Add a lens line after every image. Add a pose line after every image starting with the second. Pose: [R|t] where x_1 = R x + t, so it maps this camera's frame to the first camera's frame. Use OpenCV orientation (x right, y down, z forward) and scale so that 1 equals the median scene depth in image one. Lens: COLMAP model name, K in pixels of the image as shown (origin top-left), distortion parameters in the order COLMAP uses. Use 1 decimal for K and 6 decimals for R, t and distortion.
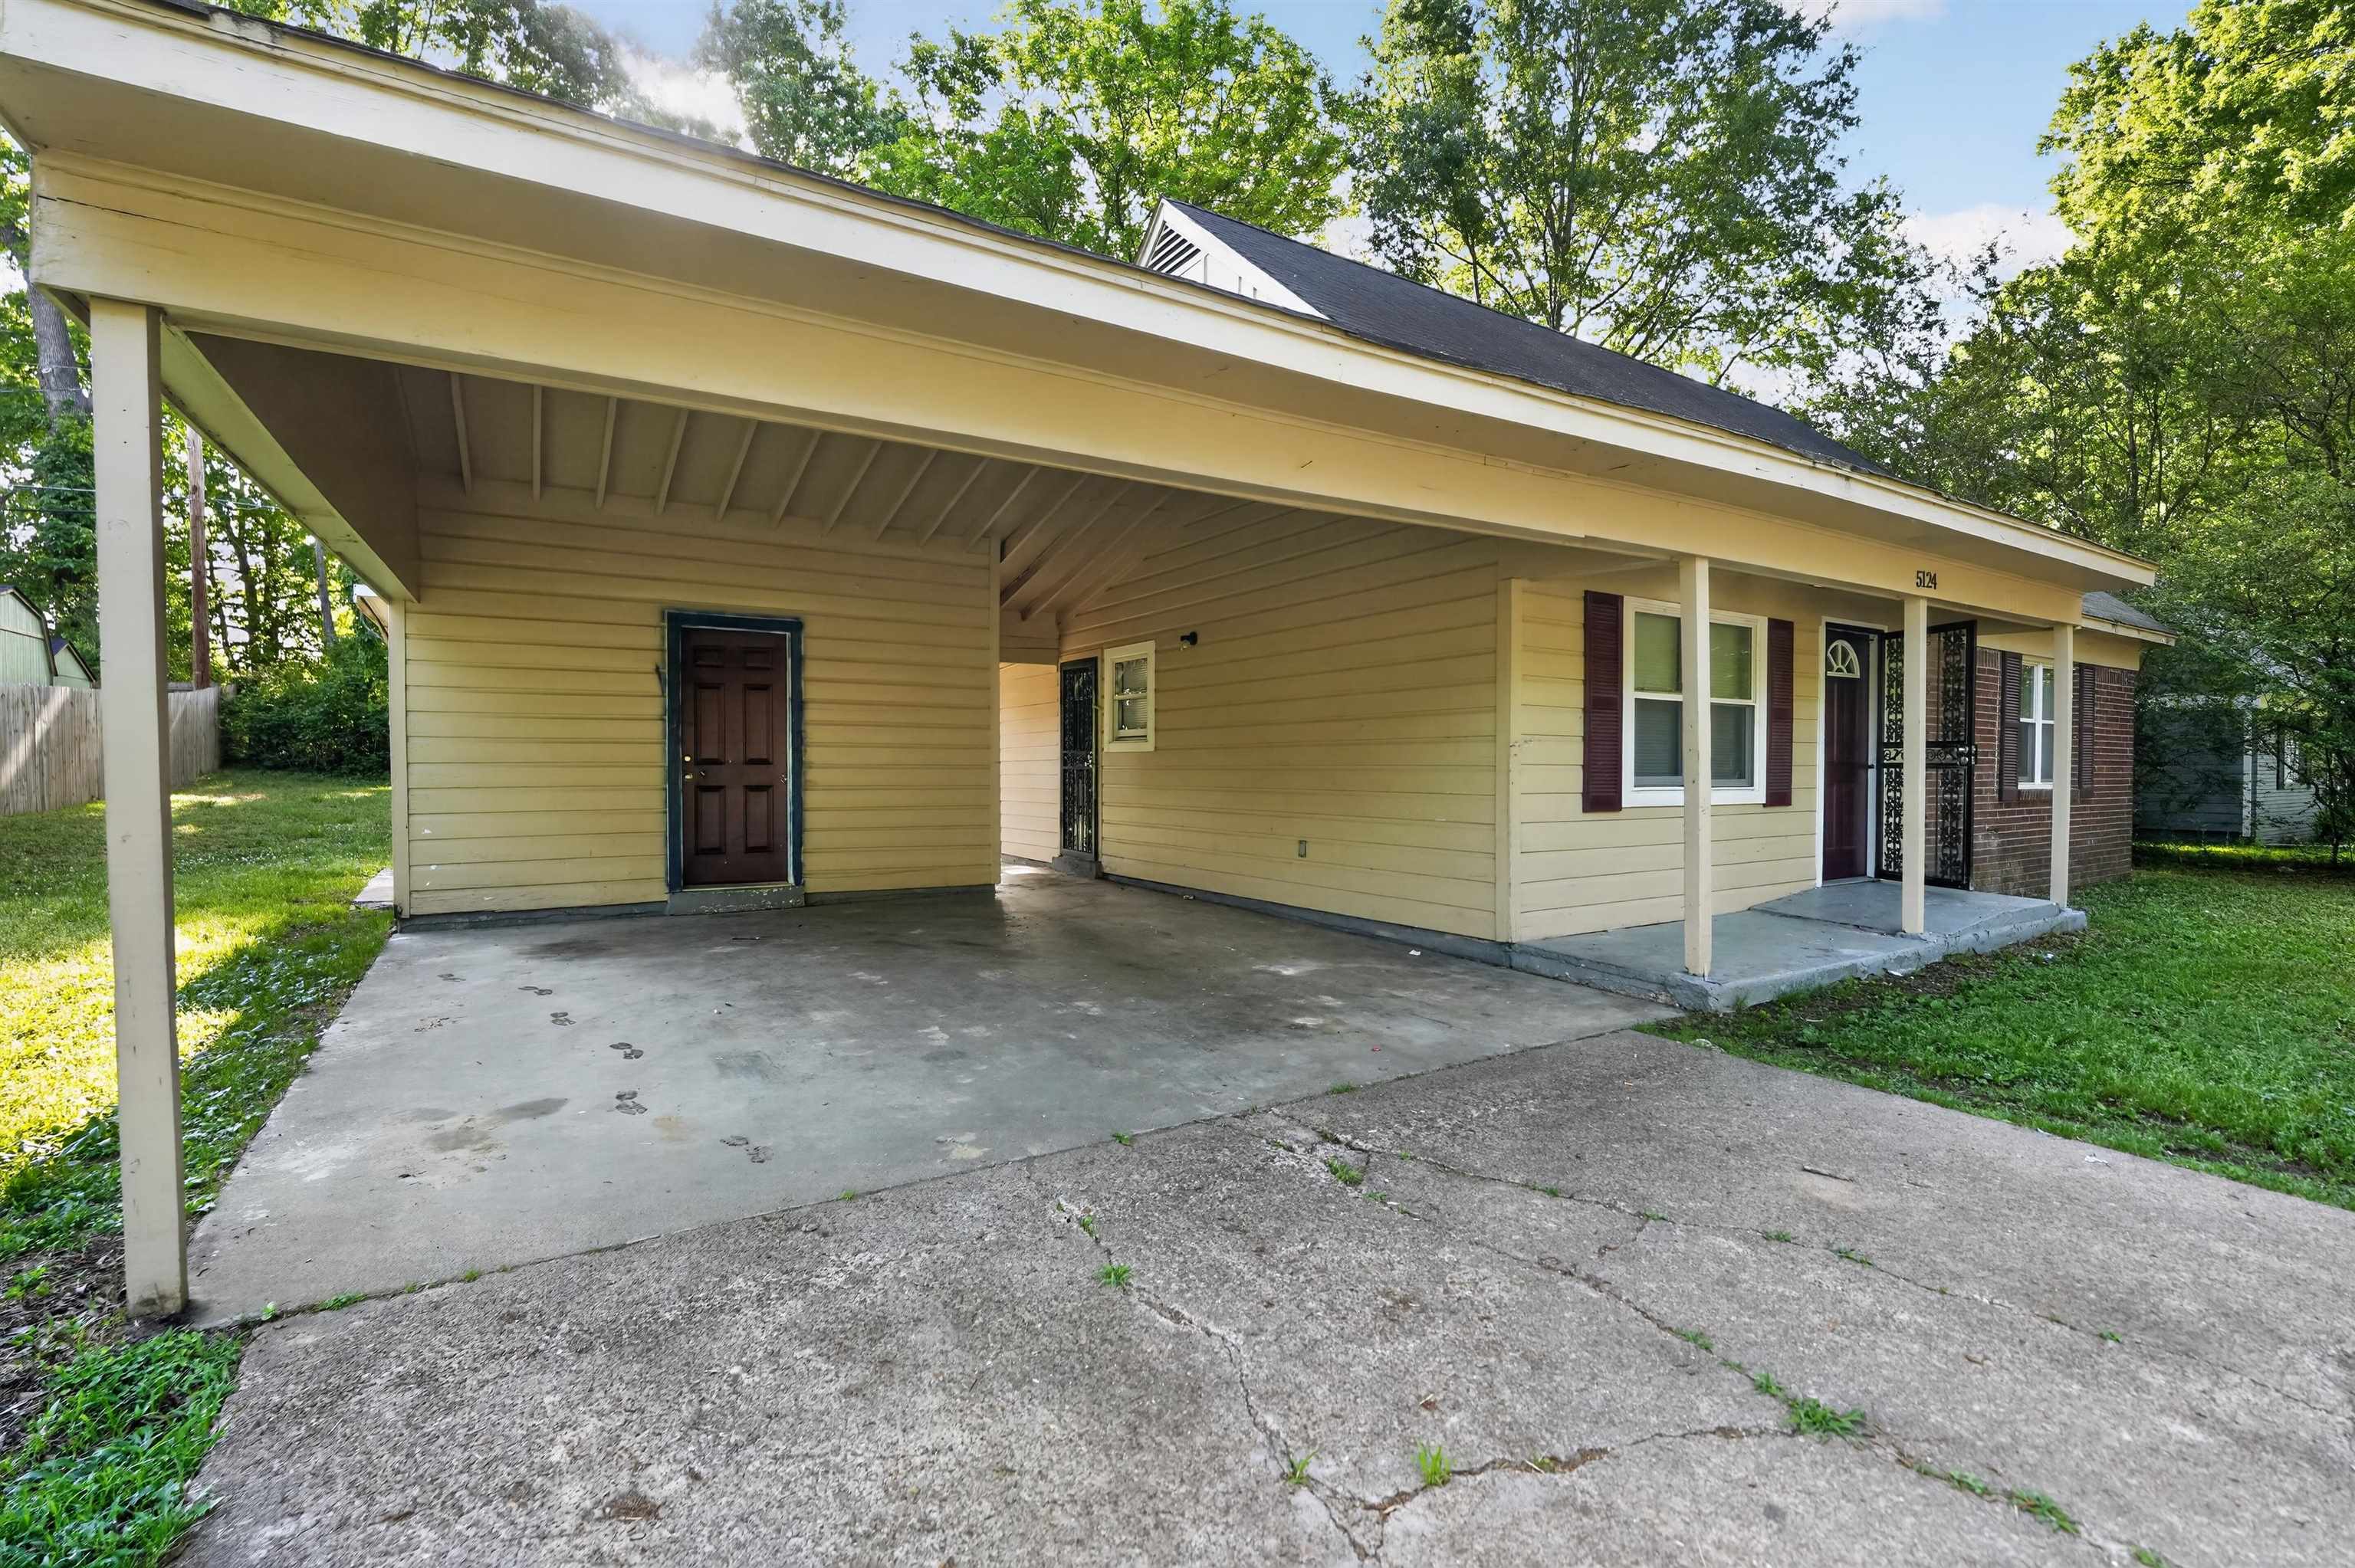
lens RADIAL K [[1029.4, 0, 1173.7], [0, 1029.4, 783.4], [0, 0, 1]] dist [-0.003214, -0.000222]
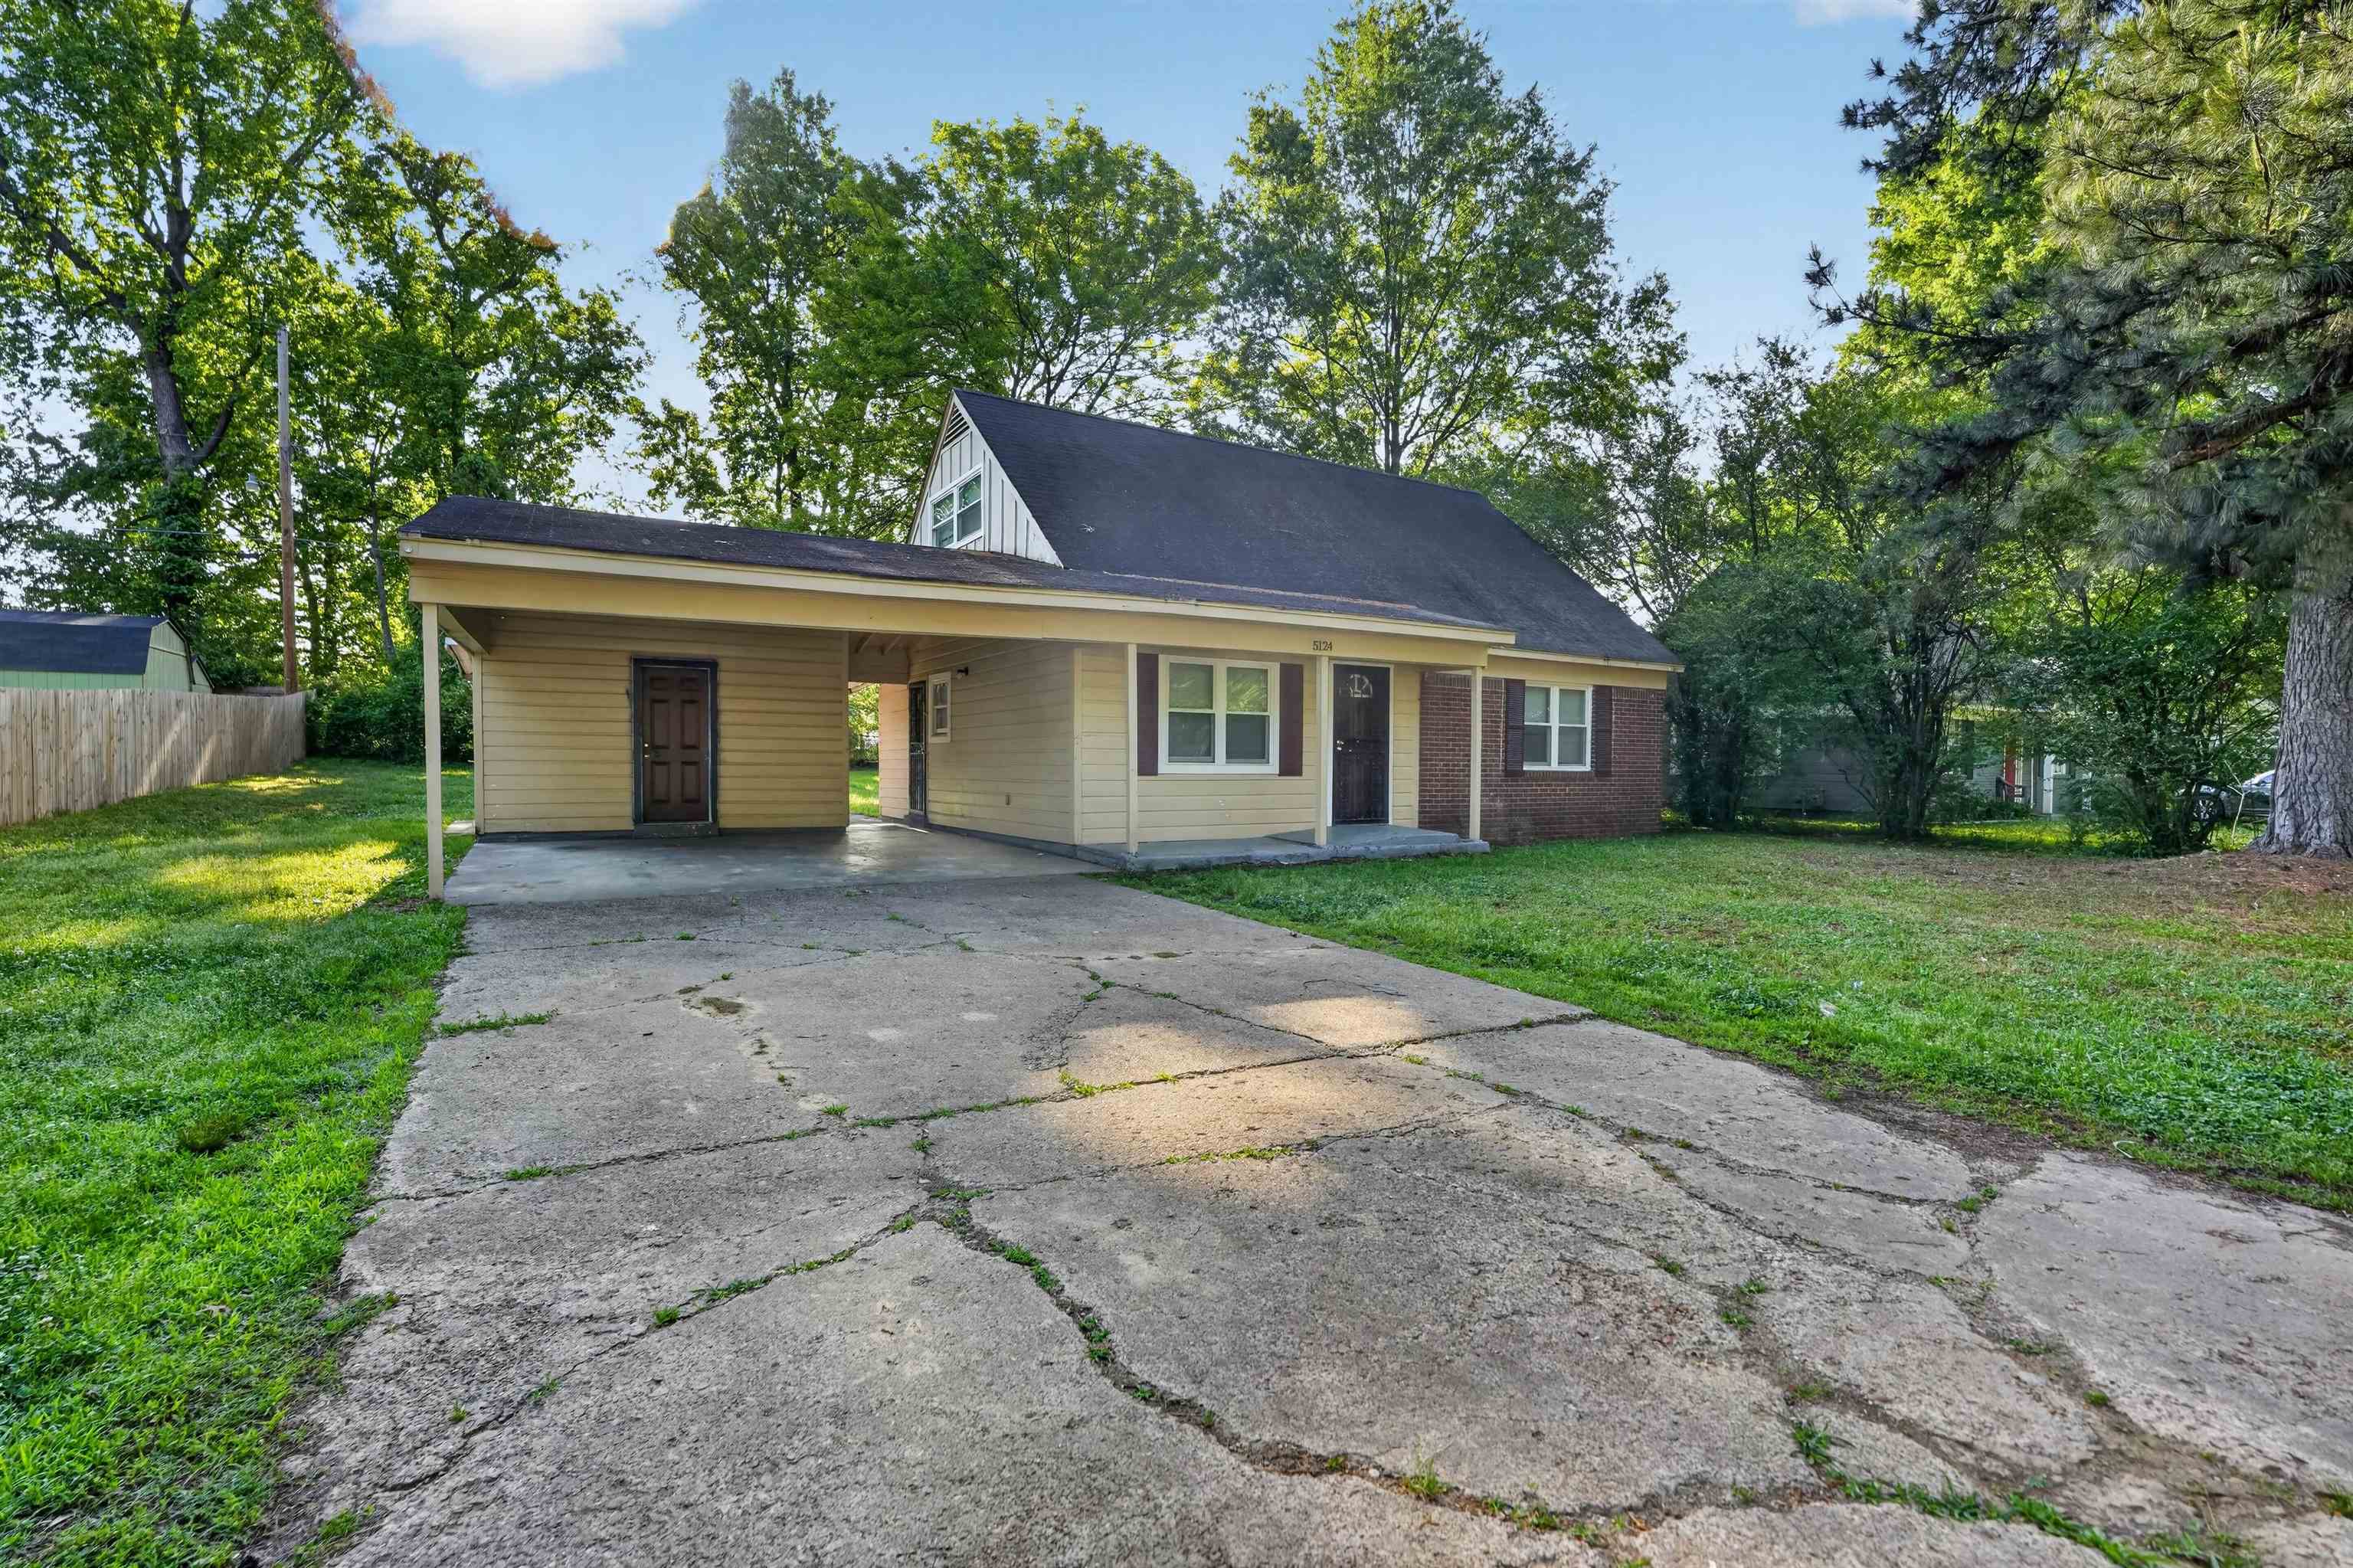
lens RADIAL K [[1028.7, 0, 1176.9], [0, 1028.7, 787.2], [0, 0, 1]] dist [-0.003214, -0.000222]
pose [[0.999864, 0.004027, -0.015964, 0.322621], [-0.003954, 0.999982, 0.004602, 0.025561], [0.015982, -0.004538, 0.999862, -0.506287]]
